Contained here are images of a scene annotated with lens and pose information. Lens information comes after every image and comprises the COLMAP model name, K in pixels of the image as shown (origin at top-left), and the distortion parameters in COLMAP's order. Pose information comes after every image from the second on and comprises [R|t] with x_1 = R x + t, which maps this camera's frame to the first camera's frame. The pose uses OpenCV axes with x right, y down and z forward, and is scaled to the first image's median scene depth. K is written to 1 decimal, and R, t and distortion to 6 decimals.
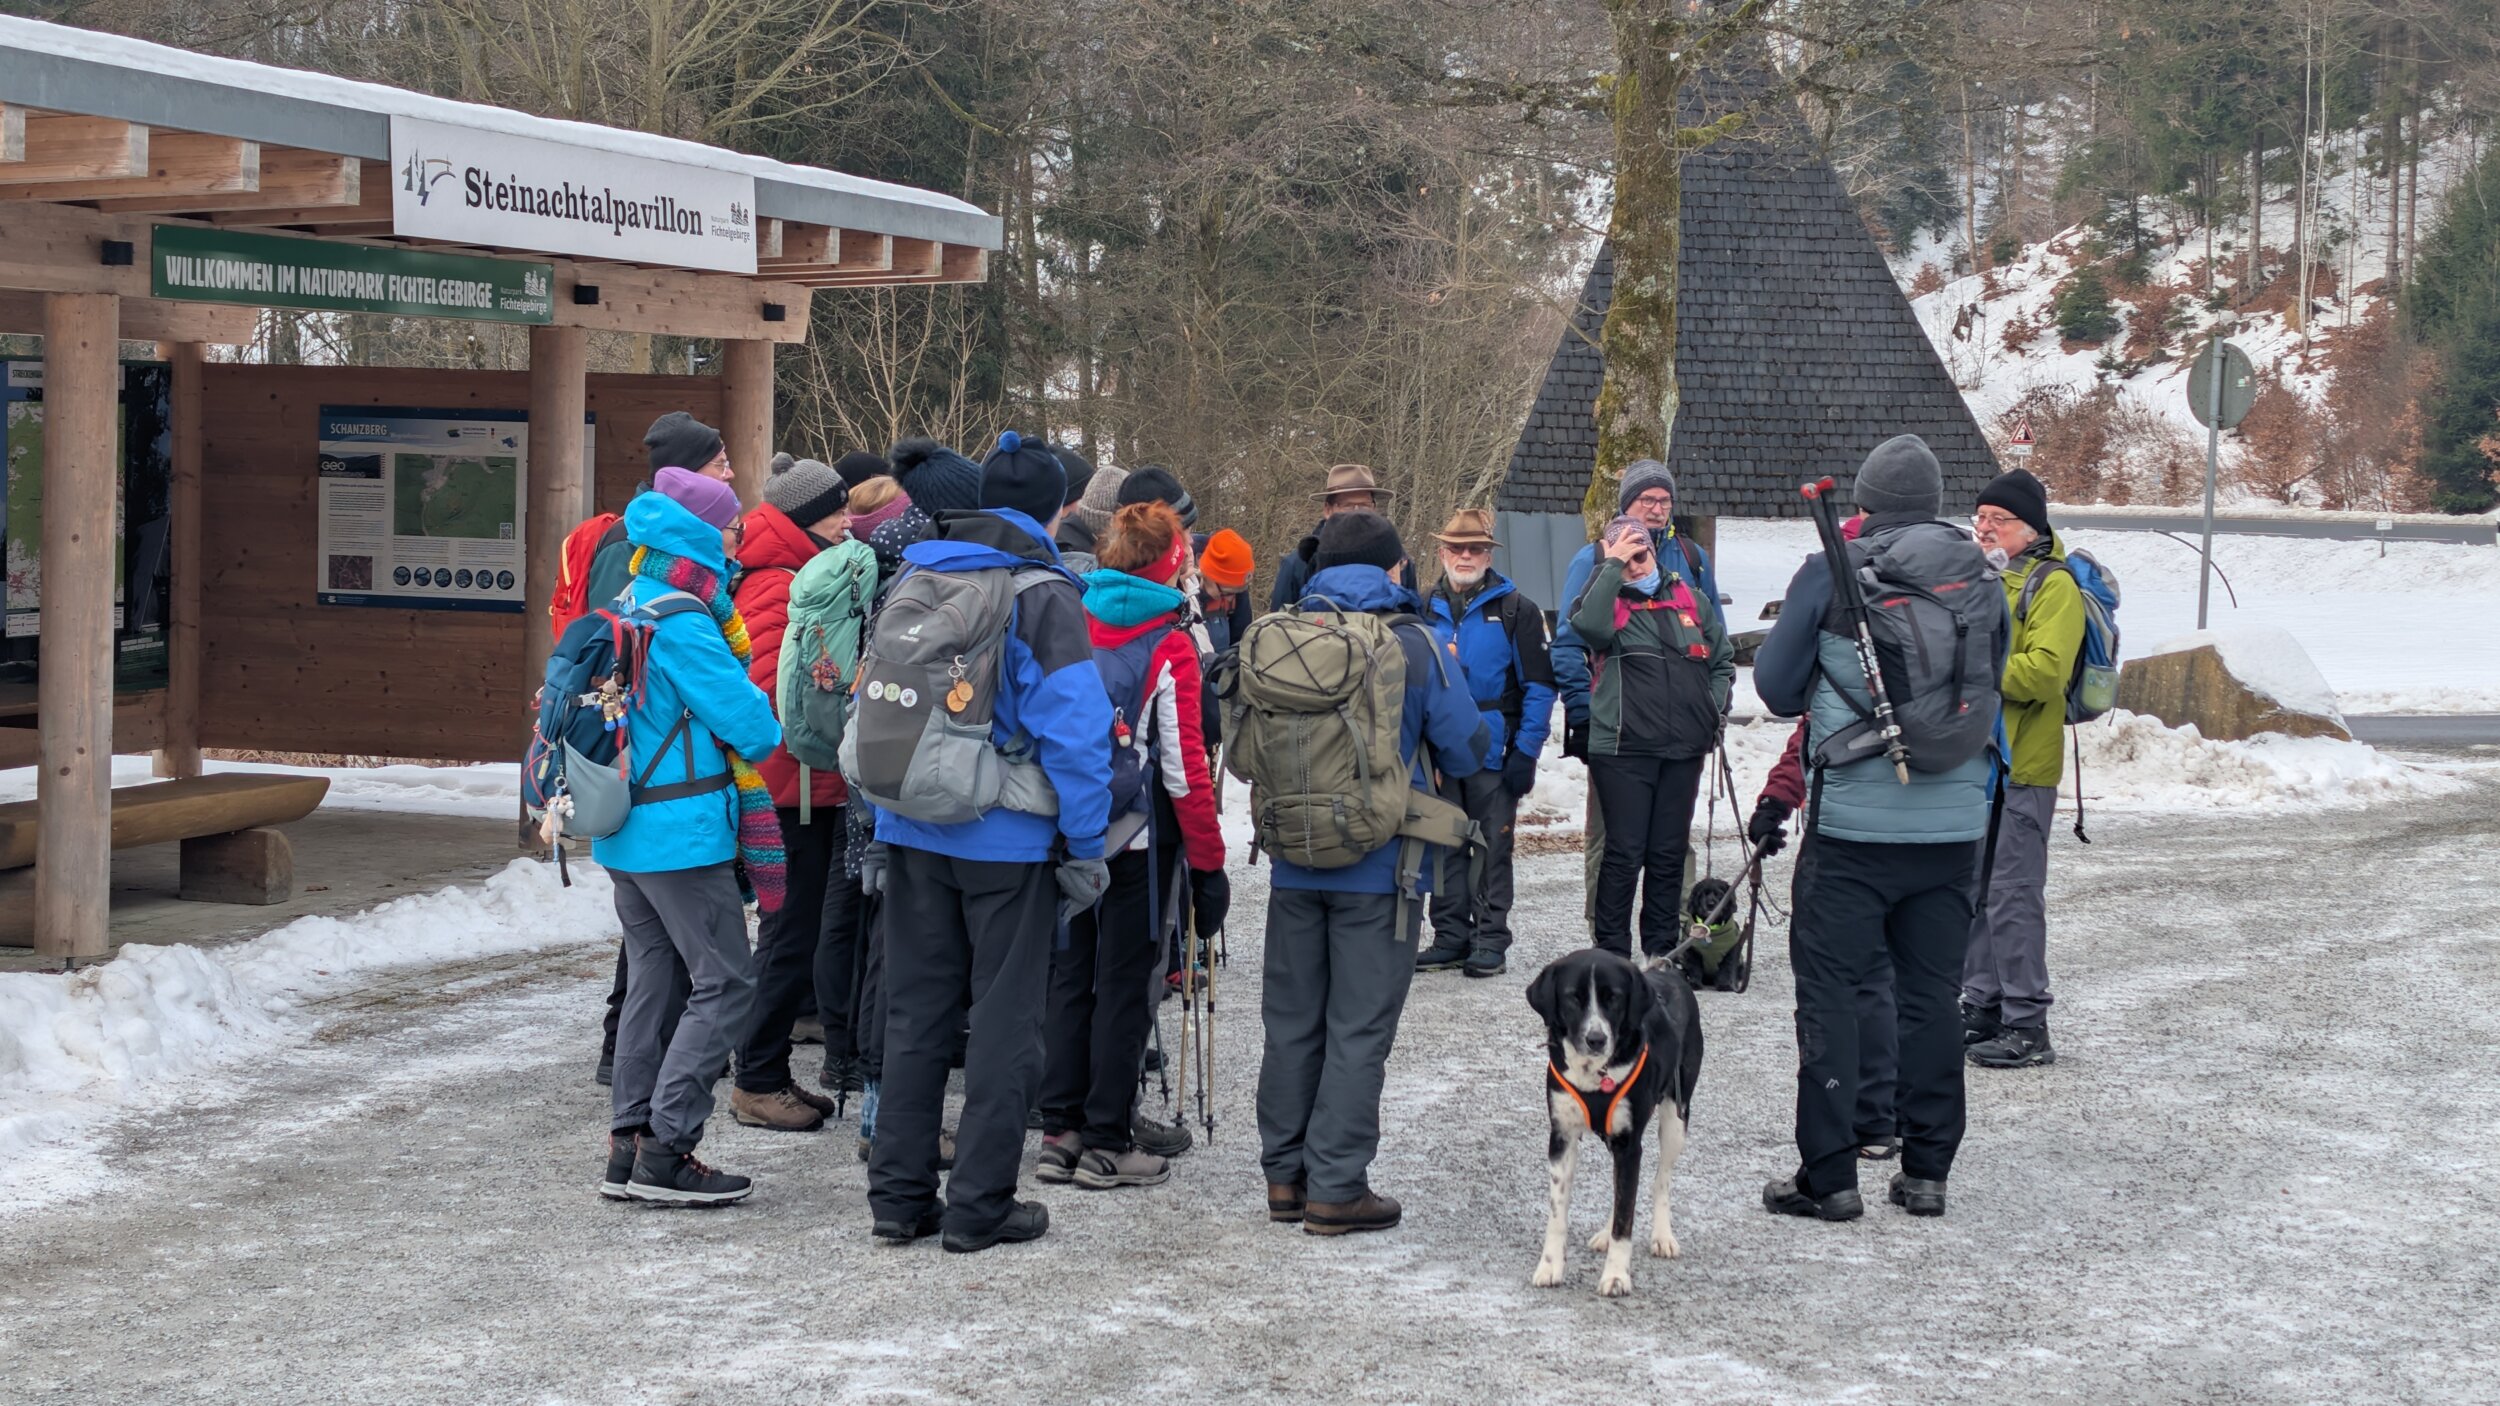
lens RADIAL K [[3782.8, 0, 1211.6], [0, 3782.8, 639.3], [0, 0, 1]] dist [0.065005, 0.000000]
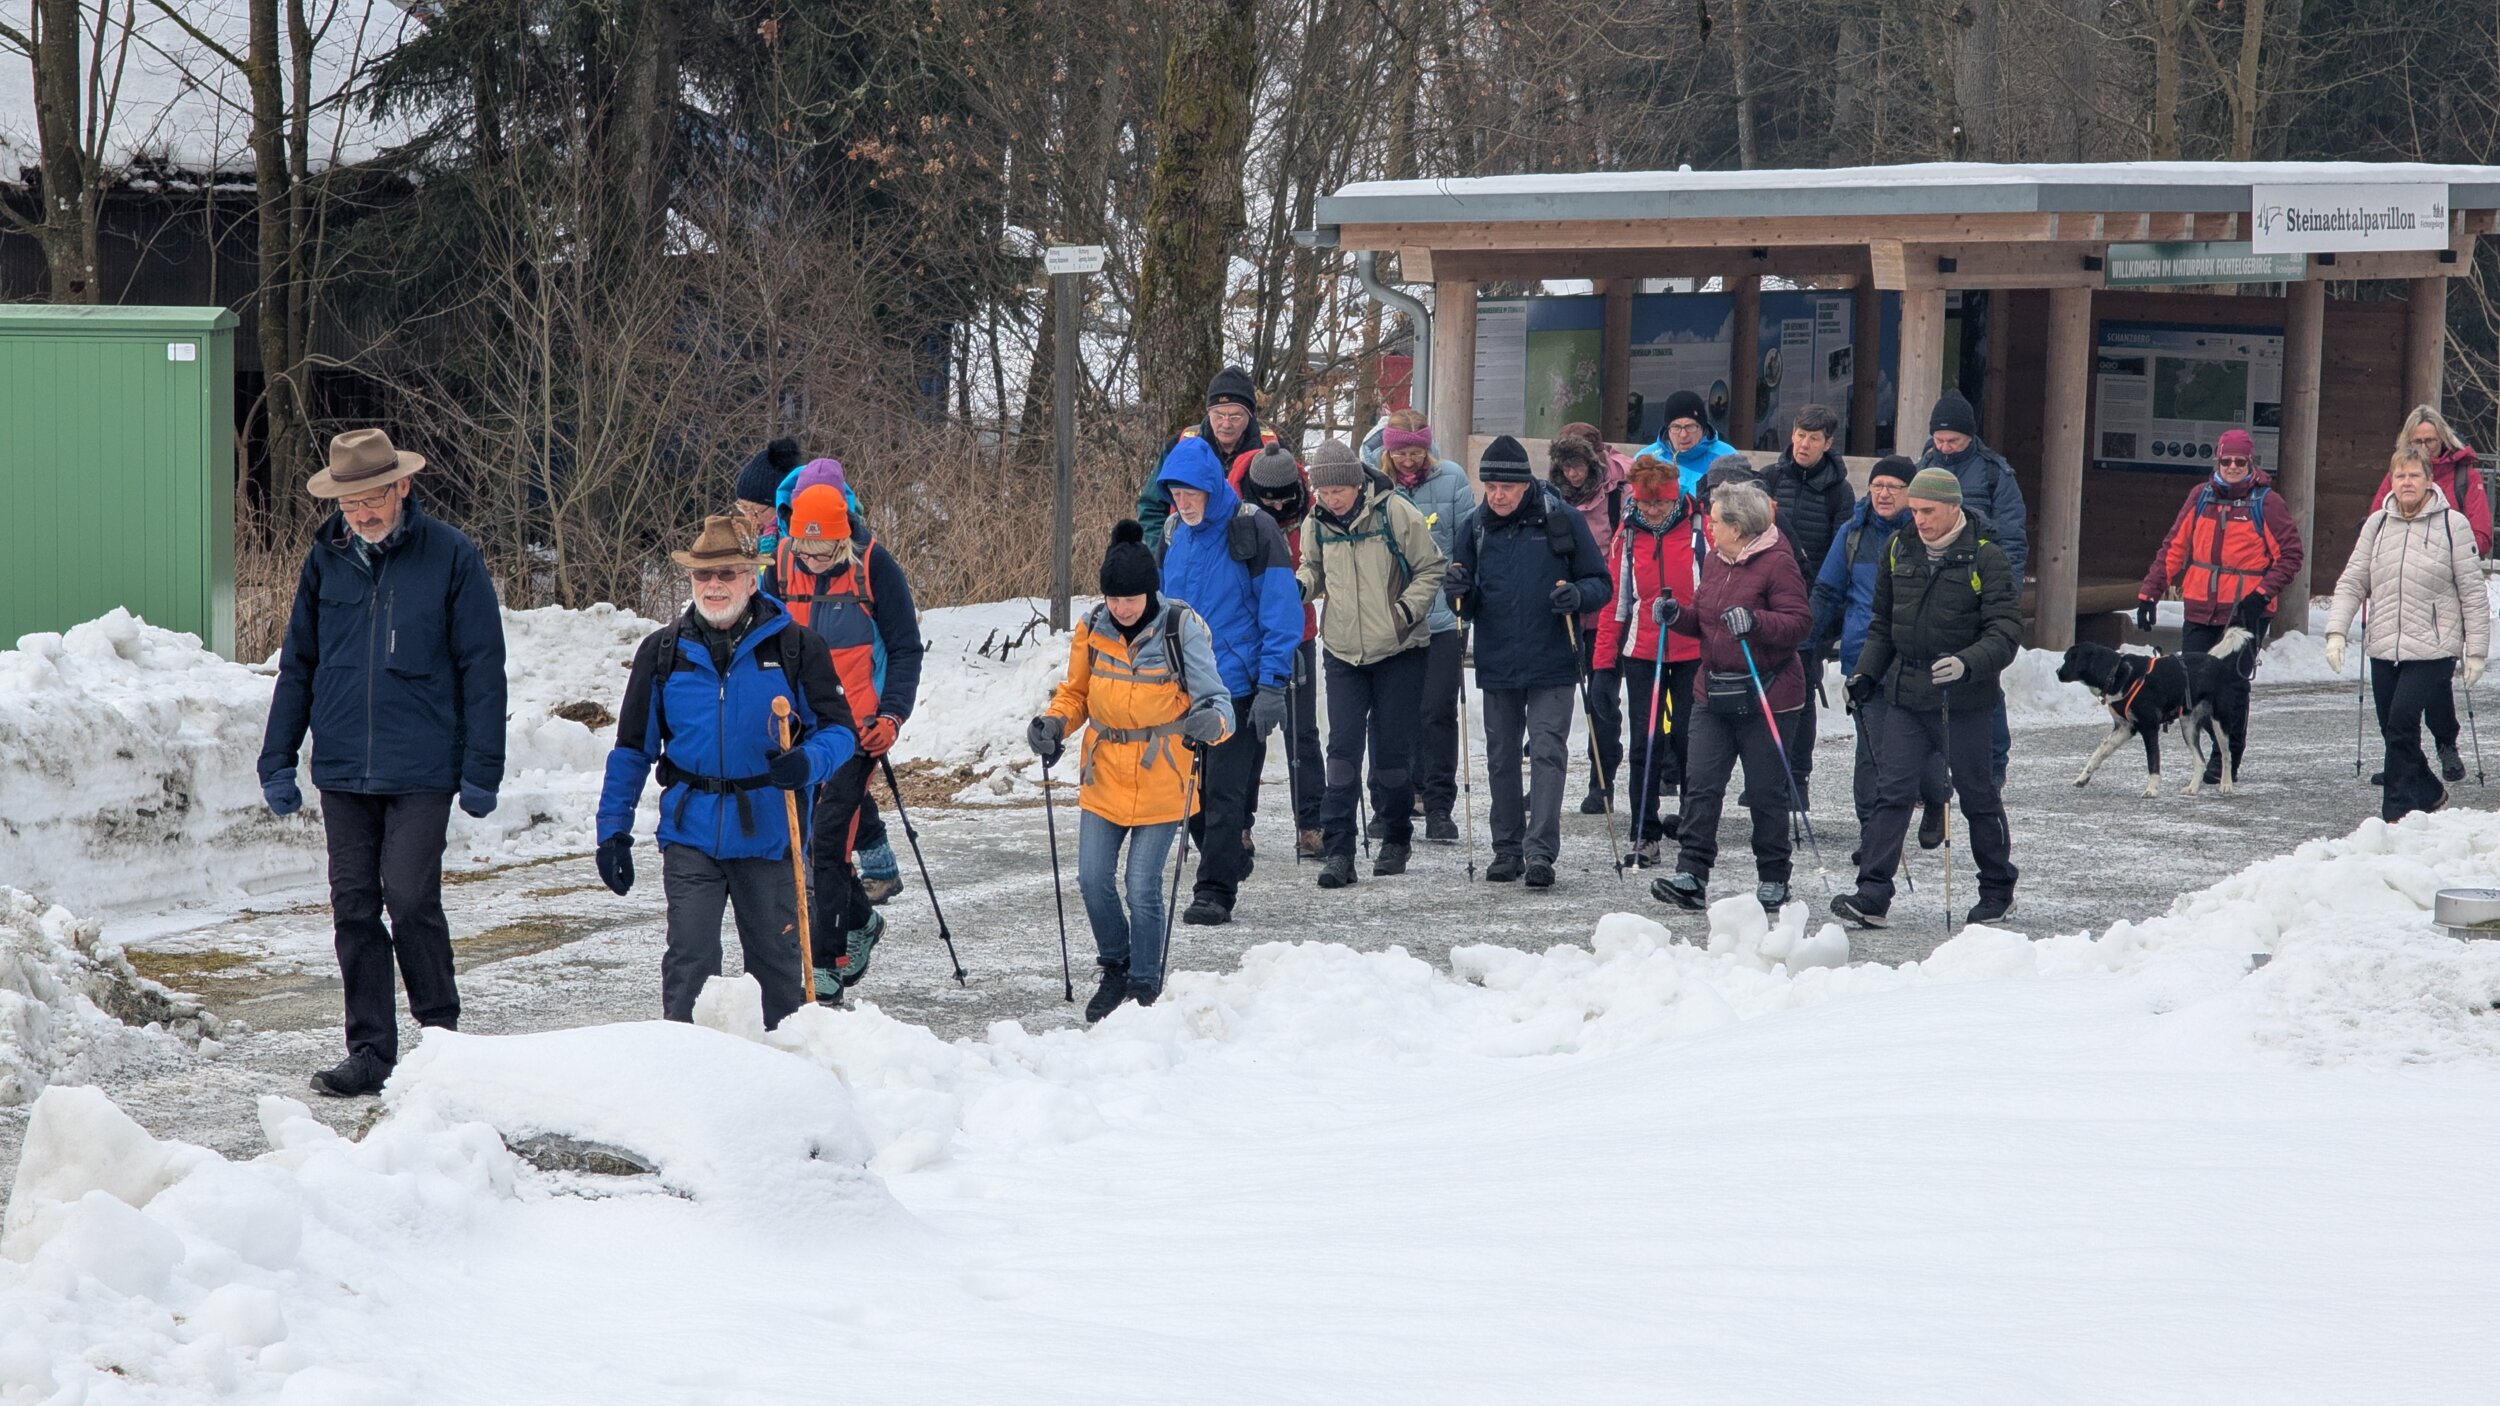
lens RADIAL K [[8740.0, 0, 1195.2], [0, 8740.0, 784.1], [0, 0, 1]] dist [0.285877, 0.000000]
pose [[0.973809, 0.026024, -0.225875, 0.187590], [-0.020915, 0.999469, 0.024983, 0.037403], [0.226405, -0.019605, 0.973836, -2.492793]]
